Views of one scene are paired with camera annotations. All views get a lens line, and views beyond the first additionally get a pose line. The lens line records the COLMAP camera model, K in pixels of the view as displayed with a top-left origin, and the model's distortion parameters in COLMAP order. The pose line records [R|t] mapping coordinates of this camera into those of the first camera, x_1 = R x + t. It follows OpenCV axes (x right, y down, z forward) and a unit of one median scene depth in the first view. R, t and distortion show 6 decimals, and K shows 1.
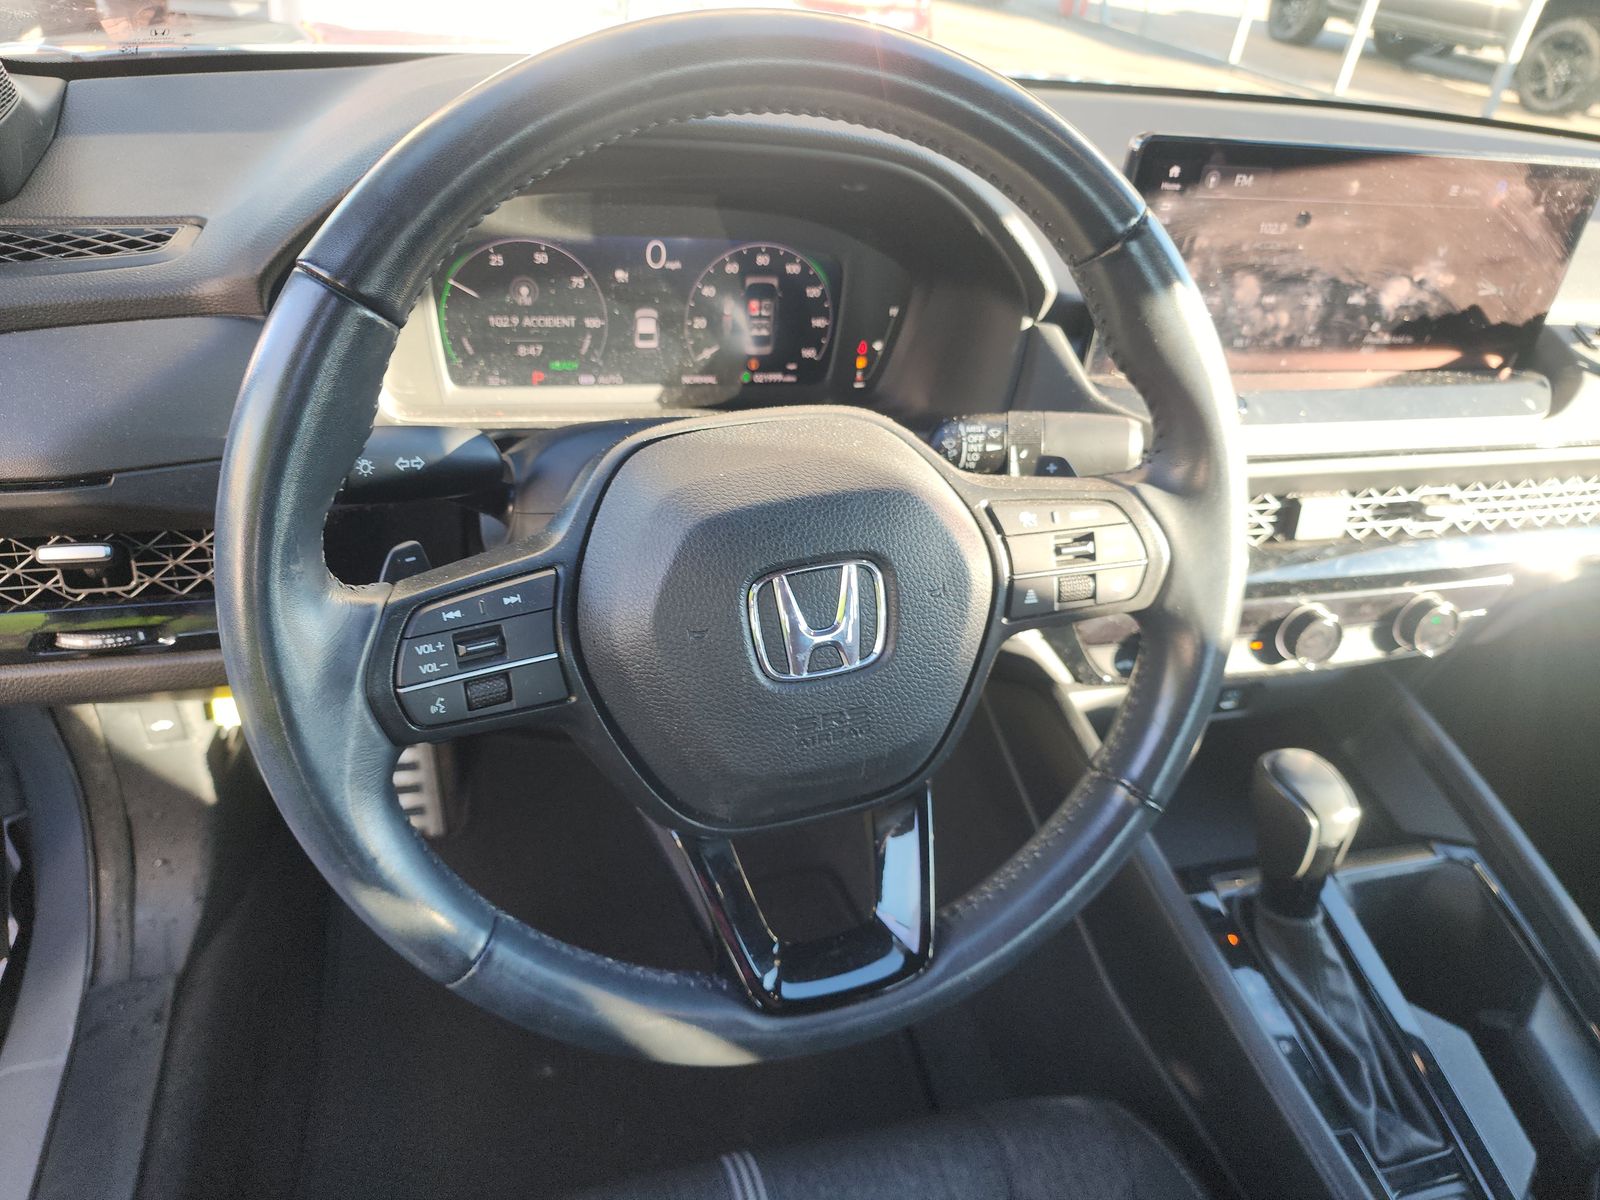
lens RADIAL K [[1084.5, 0, 799.6], [0, 1084.5, 605.9], [0, 0, 1]] dist [0.038003, -0.022539]
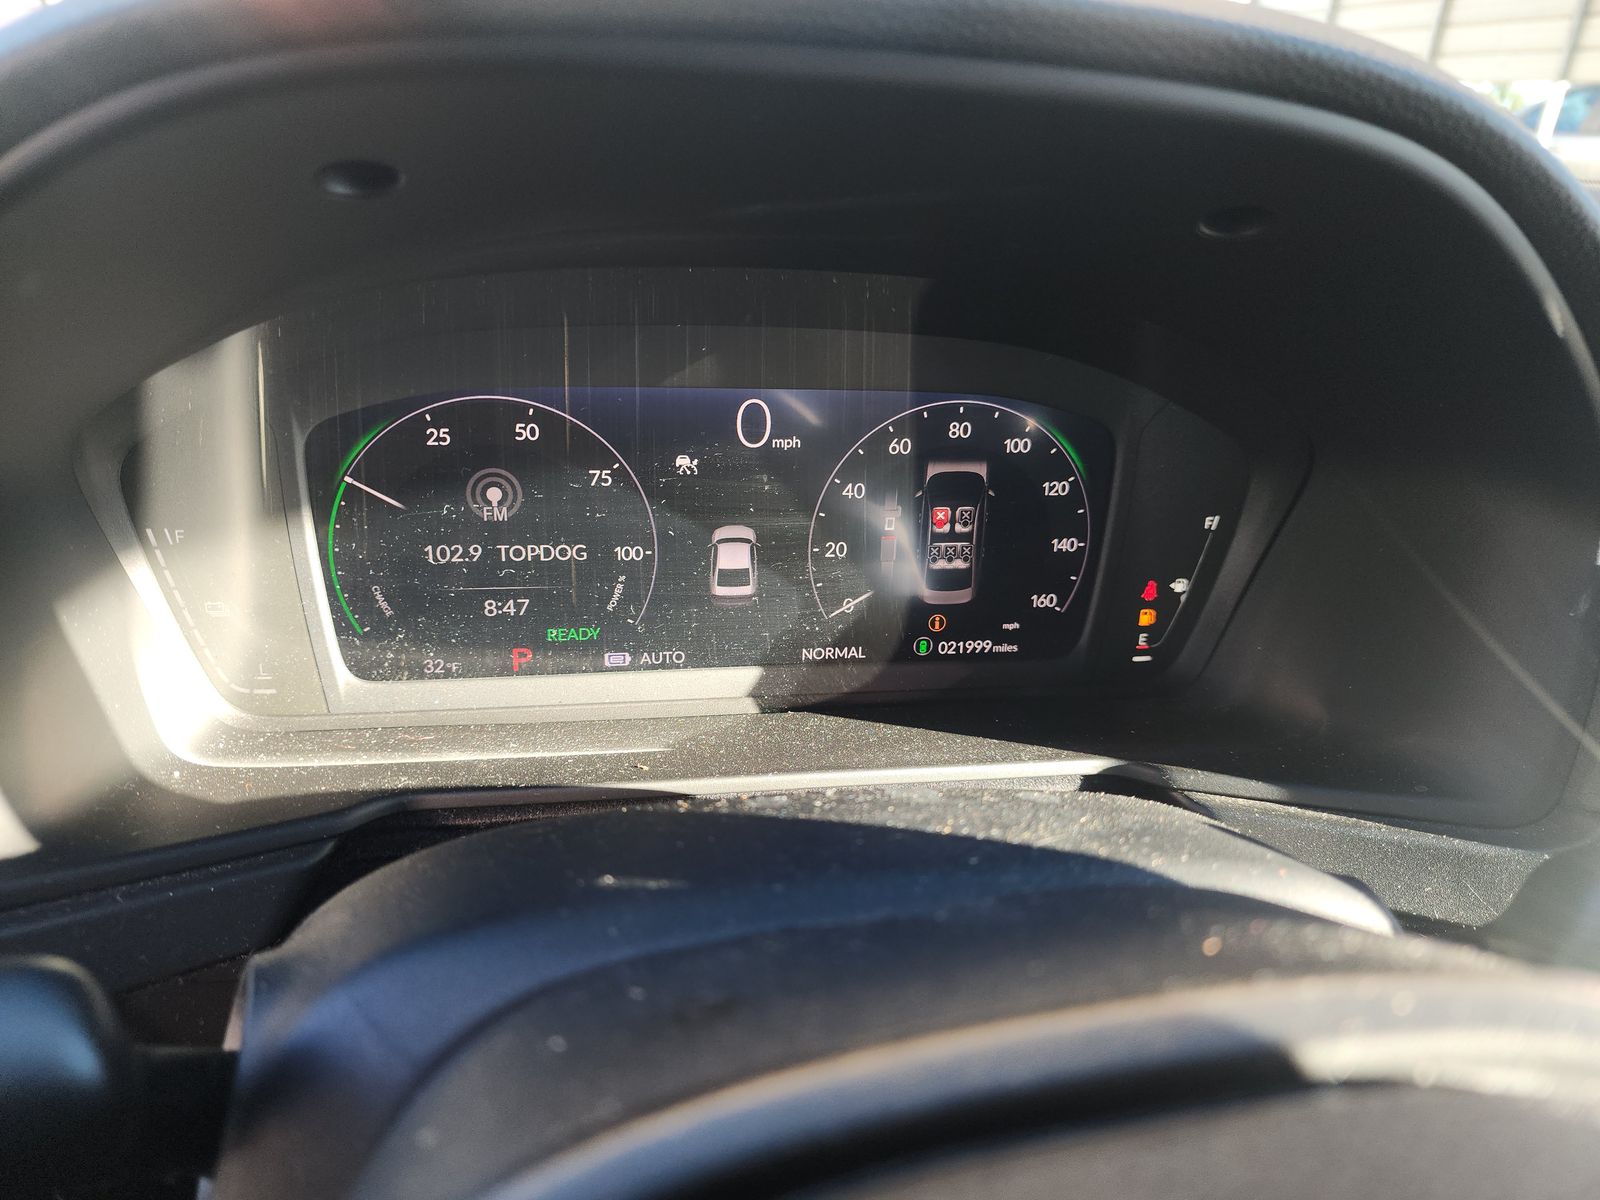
lens RADIAL K [[1084.5, 0, 787.0], [0, 1084.5, 601.3], [0, 0, 1]] dist [0.038003, -0.022539]
pose [[0.991147, -0.004611, -0.132686, -0.047784], [-0.020937, 0.981464, -0.190502, -0.139666], [0.131105, 0.191593, 0.972678, 0.509028]]
